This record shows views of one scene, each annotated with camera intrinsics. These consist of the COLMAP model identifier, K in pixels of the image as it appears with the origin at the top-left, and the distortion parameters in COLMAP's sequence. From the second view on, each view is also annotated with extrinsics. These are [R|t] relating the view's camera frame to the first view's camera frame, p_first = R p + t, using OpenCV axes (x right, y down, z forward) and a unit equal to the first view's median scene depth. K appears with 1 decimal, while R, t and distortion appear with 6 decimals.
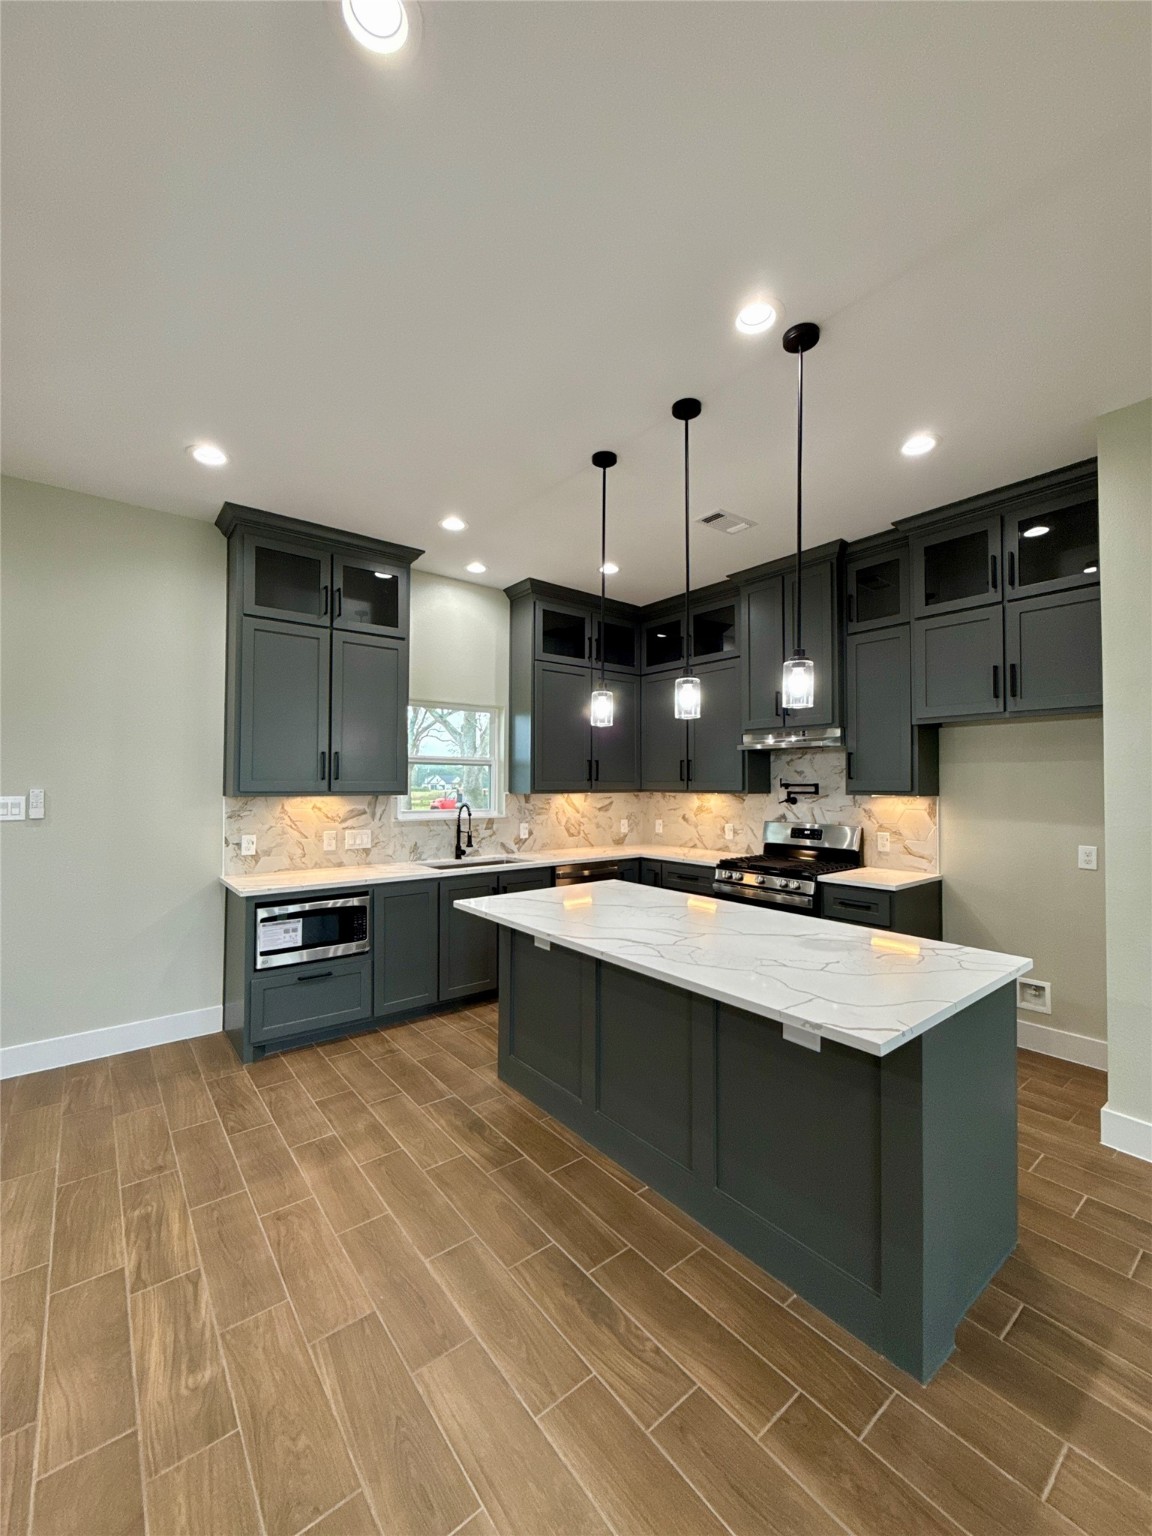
lens RADIAL K [[614.9, 0, 577.7], [0, 614.9, 773.1], [0, 0, 1]] dist [-0.001019, -0.000255]
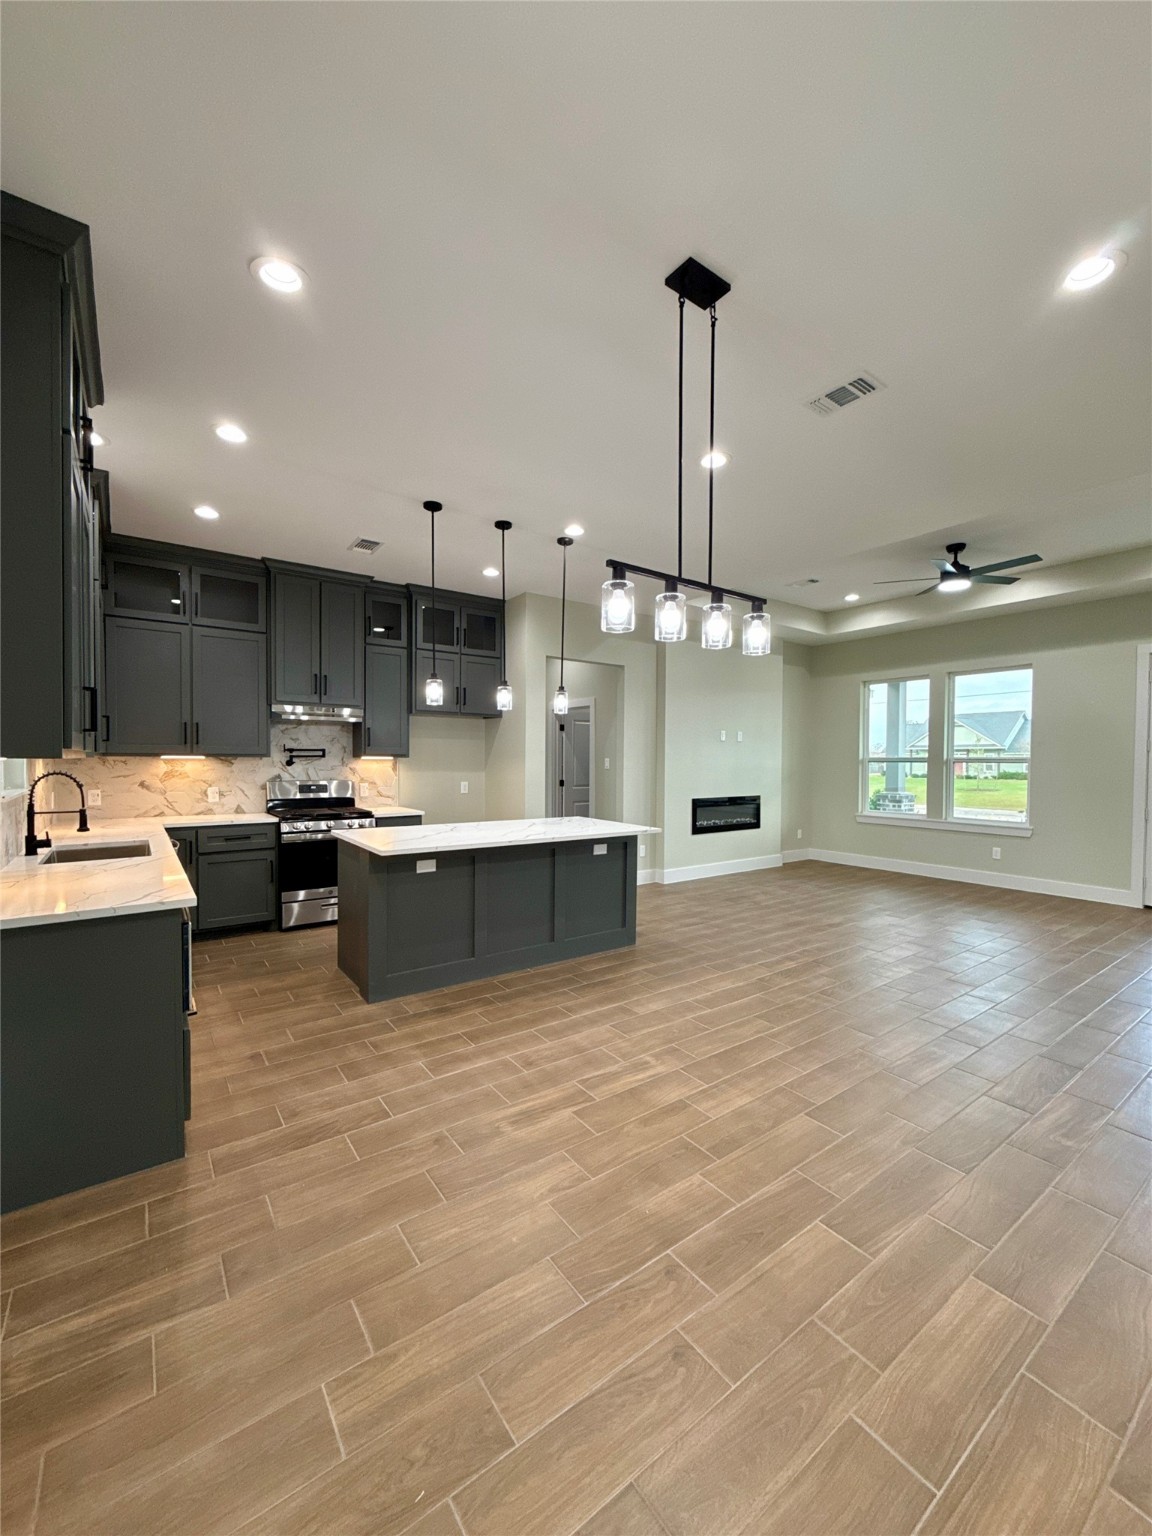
lens RADIAL K [[614.9, 0, 577.7], [0, 614.9, 773.1], [0, 0, 1]] dist [-0.001019, -0.000255]
pose [[0.045020, -0.024851, 0.998677, -0.931085], [-0.023665, 0.999383, 0.025936, 0.022937], [-0.998706, -0.024801, 0.044404, 0.434654]]
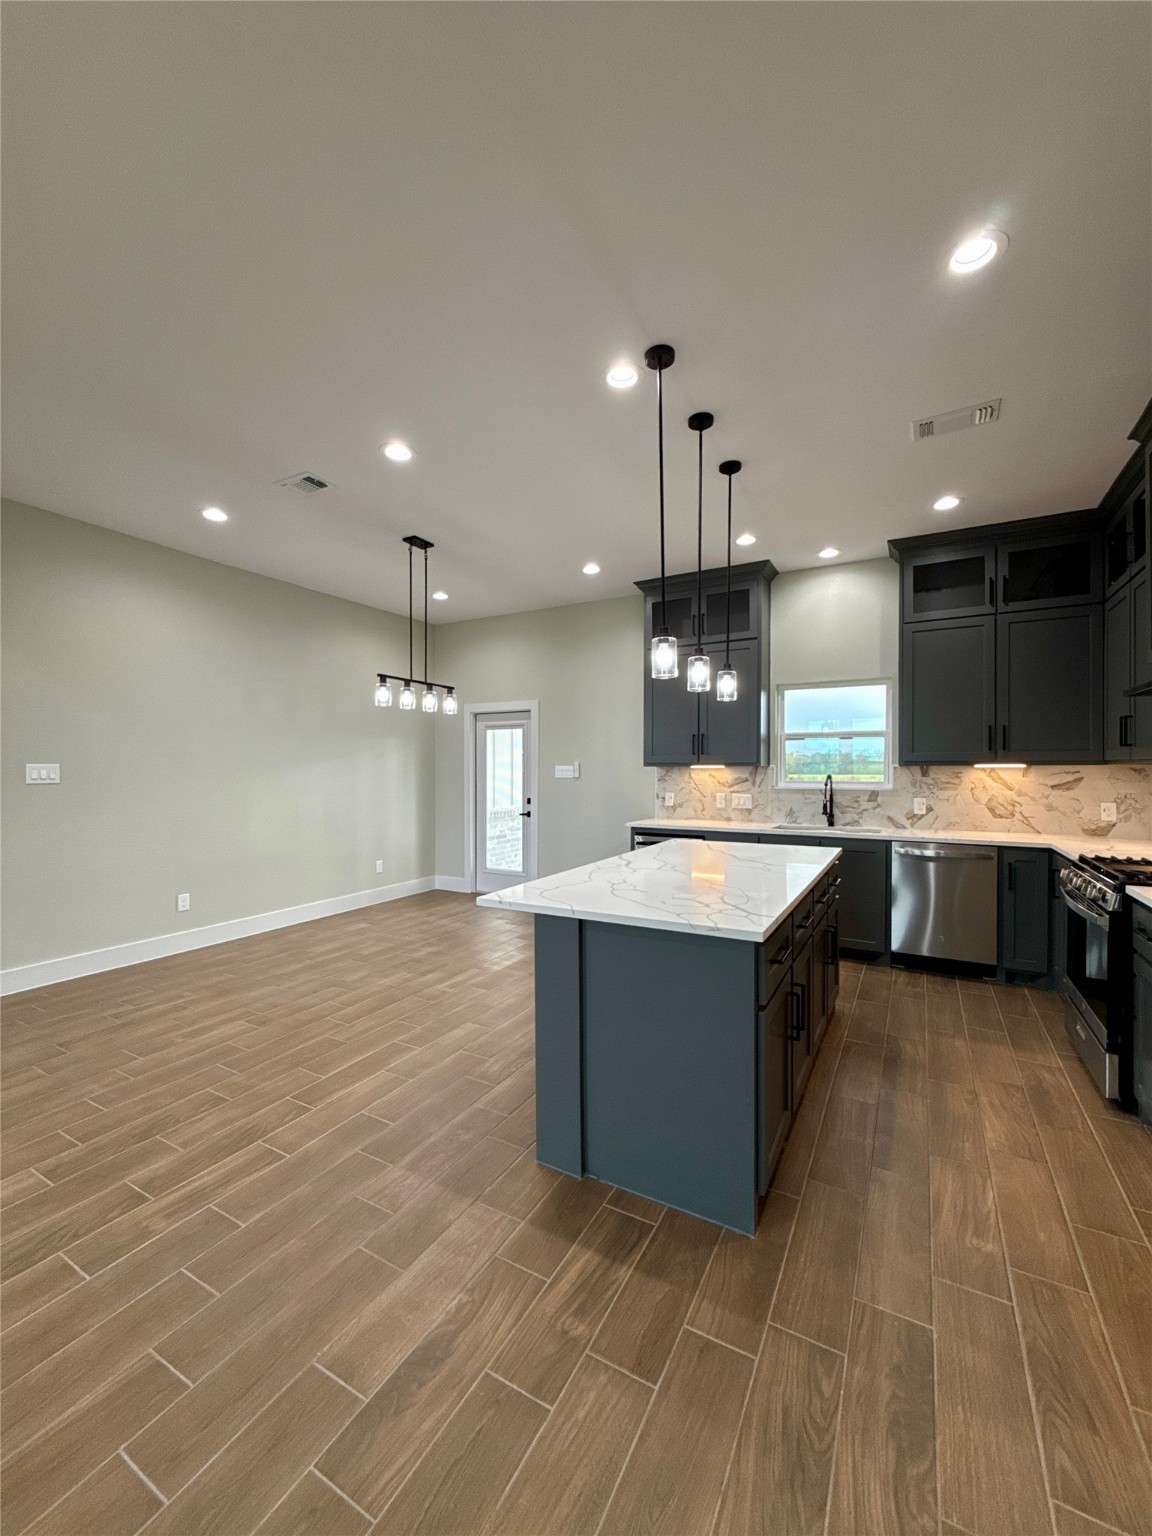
lens RADIAL K [[610.2, 0, 576.8], [0, 610.2, 772.4], [0, 0, 1]] dist [-0.001428, -0.000089]
pose [[0.376888, 0.003410, -0.926253, 0.708436], [0.017944, 0.999779, 0.010982, 0.028744], [0.926085, -0.020759, 0.376743, 0.211375]]
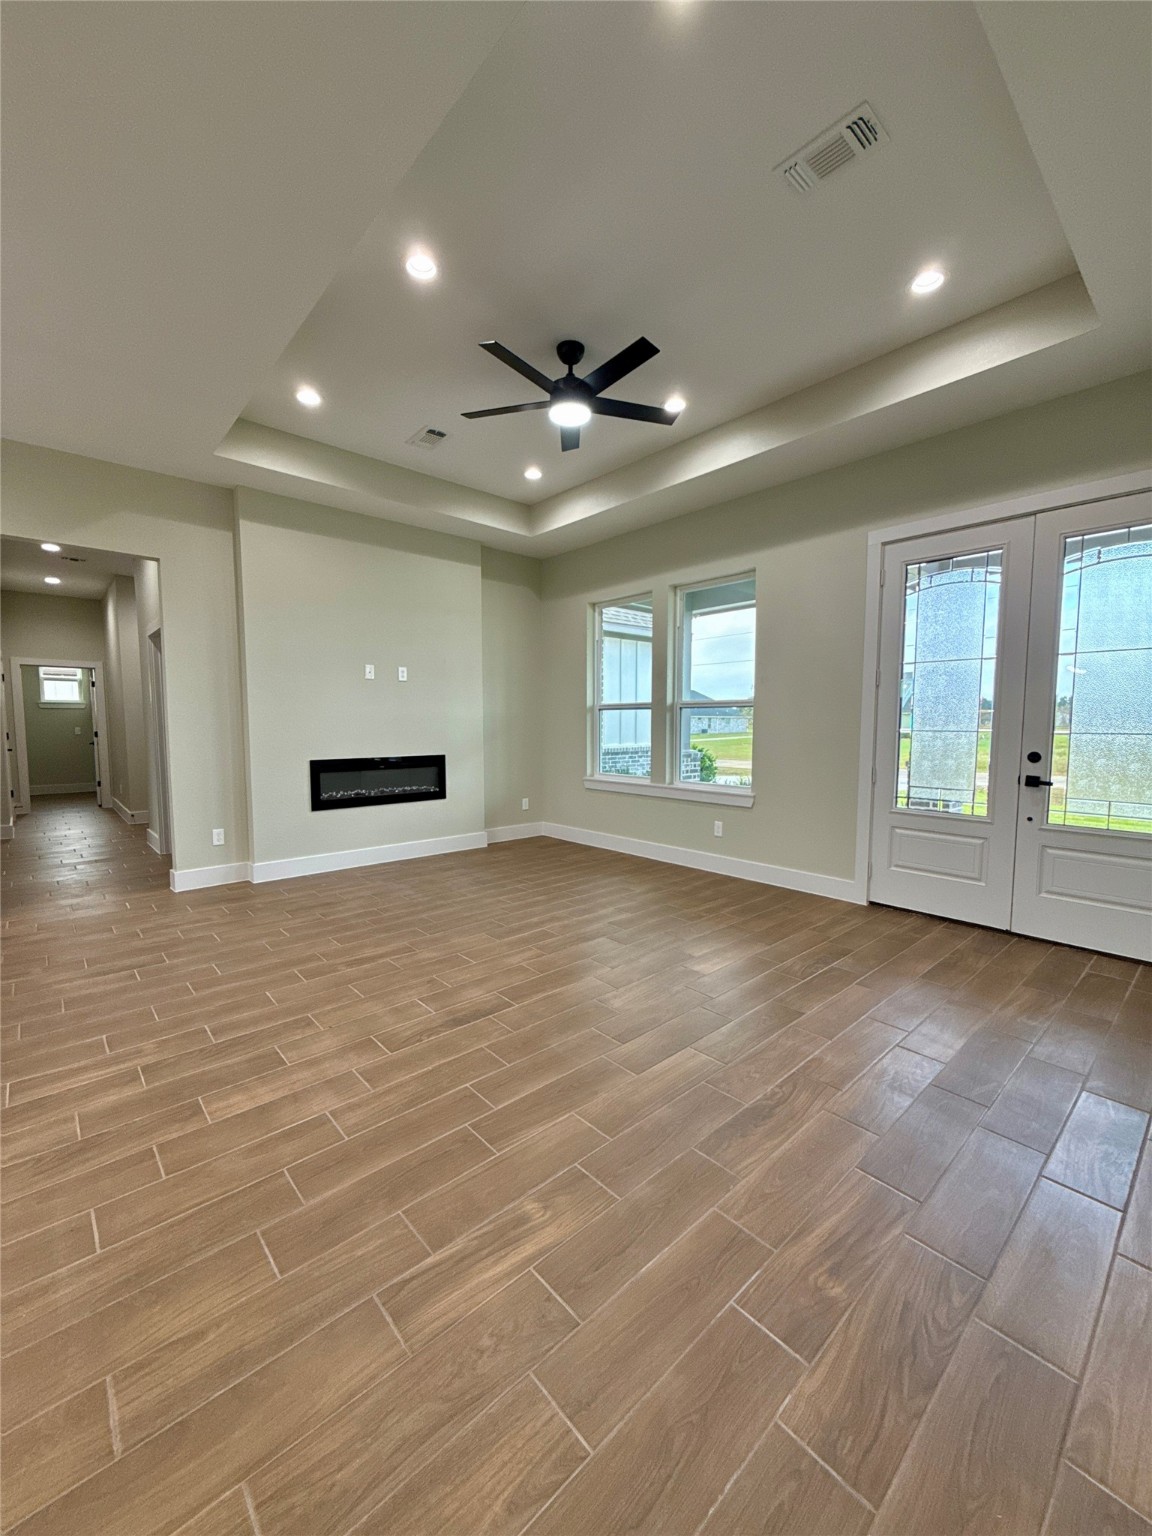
lens RADIAL K [[610.2, 0, 576.8], [0, 610.2, 772.4], [0, 0, 1]] dist [-0.001428, -0.000089]
pose [[-0.057735, -0.084364, 0.994761, -0.412999], [-0.019564, 0.996327, 0.083362, 0.045562], [-0.998140, -0.014649, -0.059174, -0.284468]]
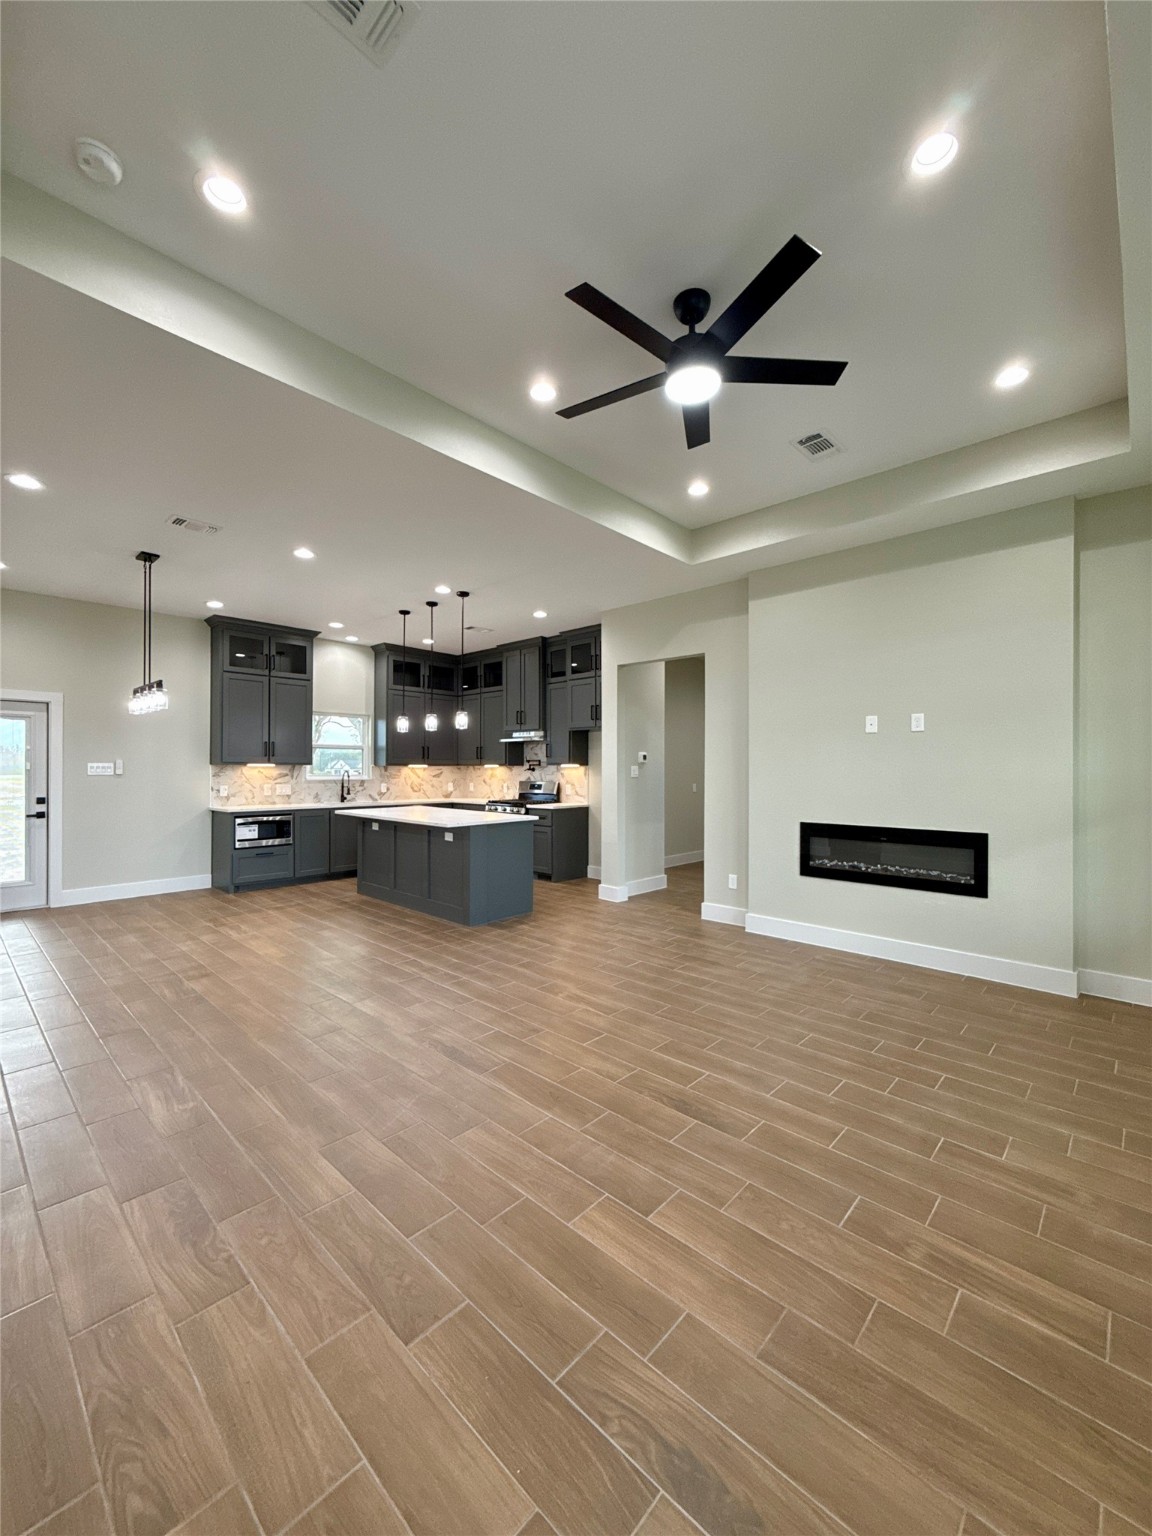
lens RADIAL K [[610.2, 0, 576.8], [0, 610.2, 772.4], [0, 0, 1]] dist [-0.001428, -0.000089]
pose [[0.989701, 0.000602, 0.143152, 0.247768], [-0.003907, 0.999732, 0.022807, 0.012810], [-0.143100, -0.023132, 0.989438, -0.927565]]
